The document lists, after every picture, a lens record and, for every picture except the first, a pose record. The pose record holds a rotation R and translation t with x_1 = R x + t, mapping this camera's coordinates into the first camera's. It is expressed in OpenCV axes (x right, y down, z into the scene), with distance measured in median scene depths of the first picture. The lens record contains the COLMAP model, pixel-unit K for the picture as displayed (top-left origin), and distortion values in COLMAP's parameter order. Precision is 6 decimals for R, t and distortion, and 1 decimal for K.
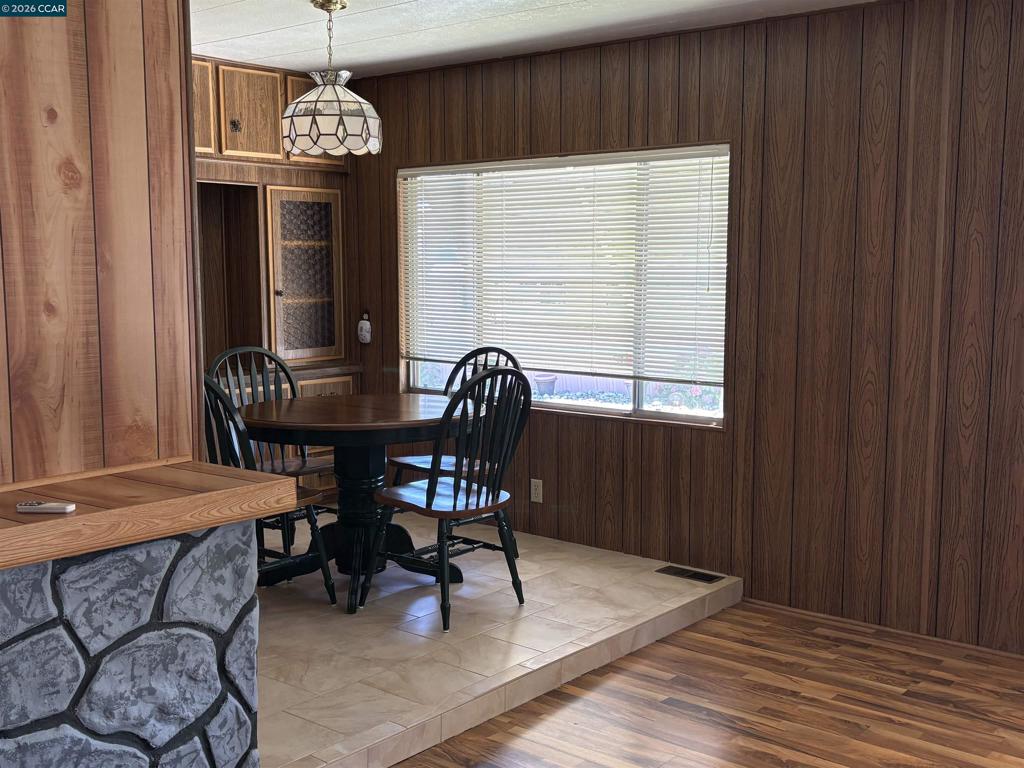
lens RADIAL K [[1103.3, 0, 514.0], [0, 1103.3, 360.9], [0, 0, 1]] dist [0.175535, -0.595489]
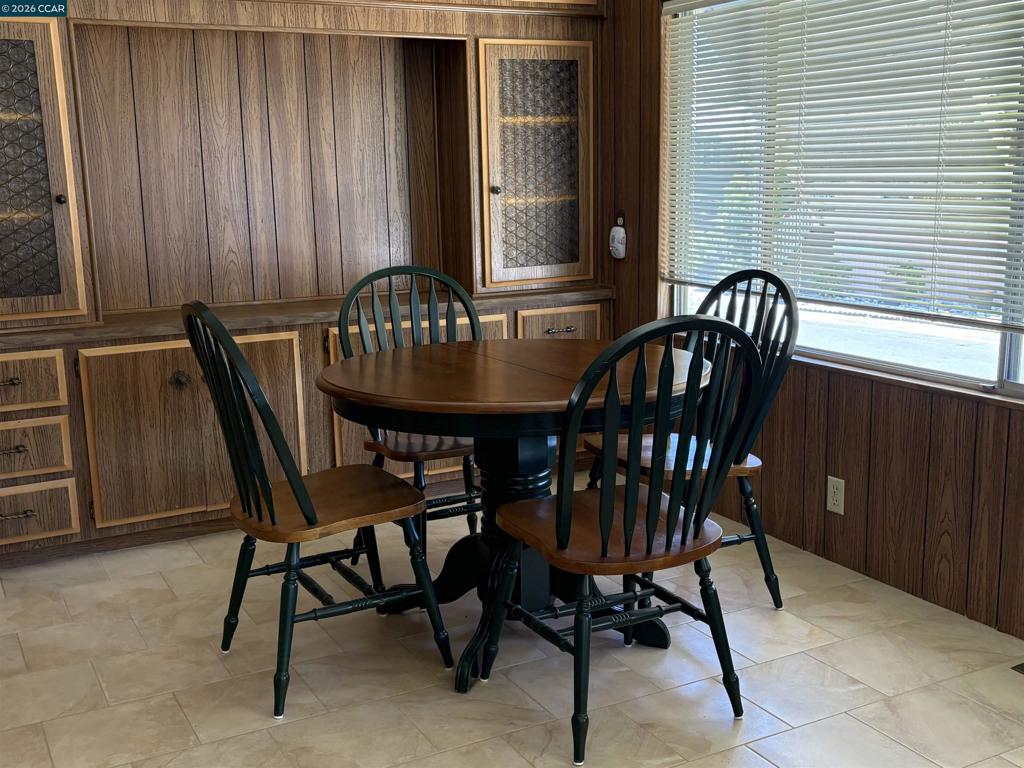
lens RADIAL K [[1102.7, 0, 512.0], [0, 1102.7, 384.0], [0, 0, 1]] dist [0.006461, -0.012344]
pose [[0.923696, 0.054161, -0.379278, 0.081633], [-0.013585, 0.993965, 0.108853, -0.012876], [0.382884, -0.095394, 0.918858, 0.330036]]
